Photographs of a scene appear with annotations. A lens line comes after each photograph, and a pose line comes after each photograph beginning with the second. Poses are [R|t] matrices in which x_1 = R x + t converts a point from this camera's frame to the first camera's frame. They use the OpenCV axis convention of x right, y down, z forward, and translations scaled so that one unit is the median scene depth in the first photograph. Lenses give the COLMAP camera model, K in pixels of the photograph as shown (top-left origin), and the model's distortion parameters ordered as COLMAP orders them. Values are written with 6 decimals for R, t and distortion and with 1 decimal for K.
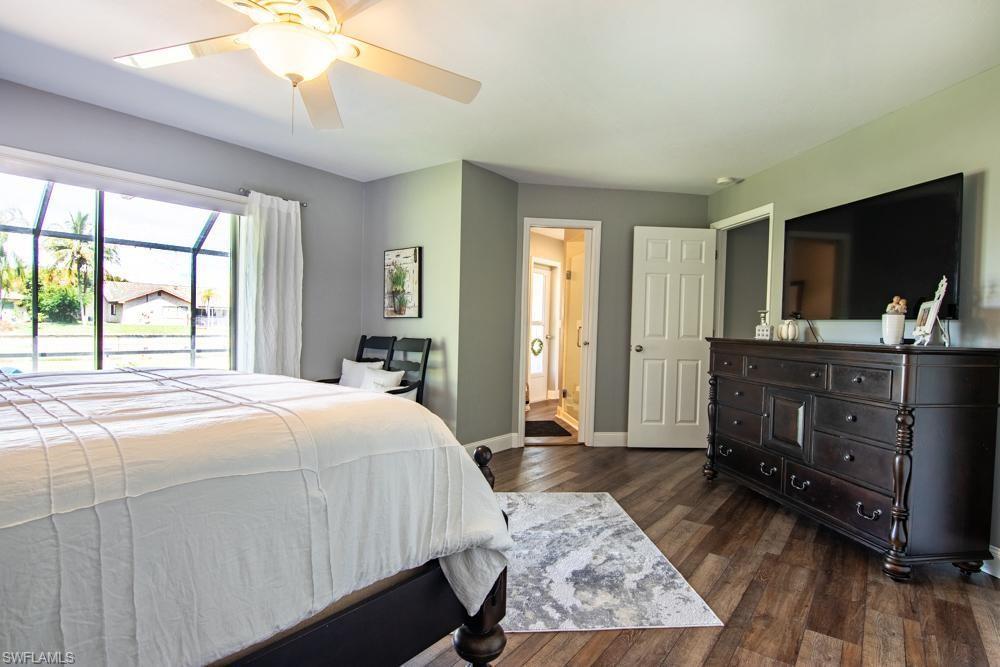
lens RADIAL K [[511.6, 0, 496.0], [0, 511.6, 337.5], [0, 0, 1]] dist [-0.003359, -0.014645]
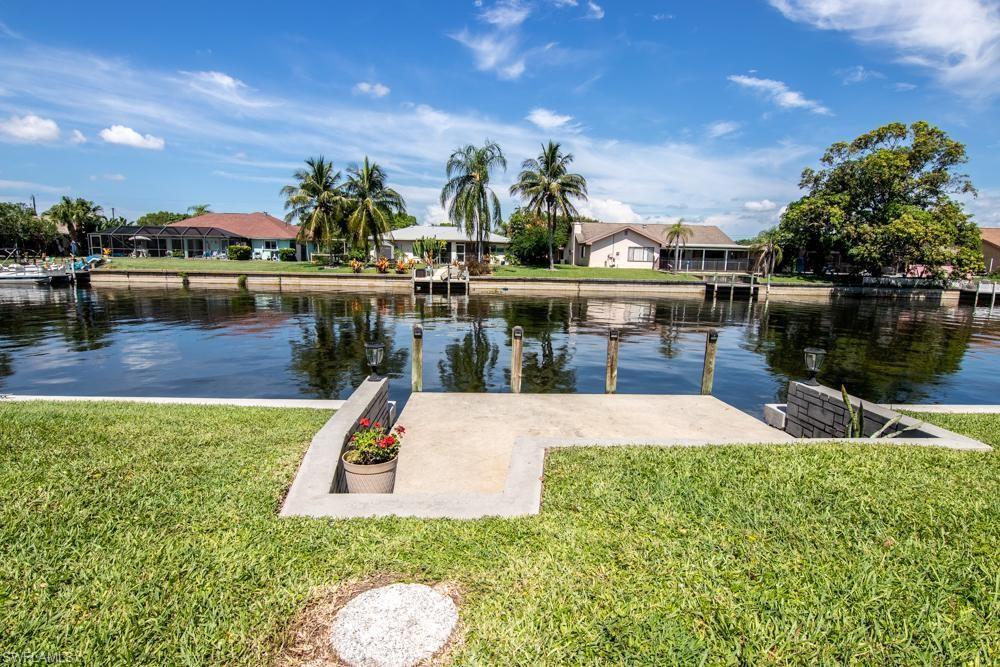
lens RADIAL K [[511.6, 0, 496.0], [0, 511.6, 337.5], [0, 0, 1]] dist [-0.003359, -0.014645]
pose [[0.660622, 0.104062, -0.743472, -0.160971], [-0.021728, 0.992582, 0.119623, -0.008344], [0.750405, -0.062872, 0.657982, 0.290174]]
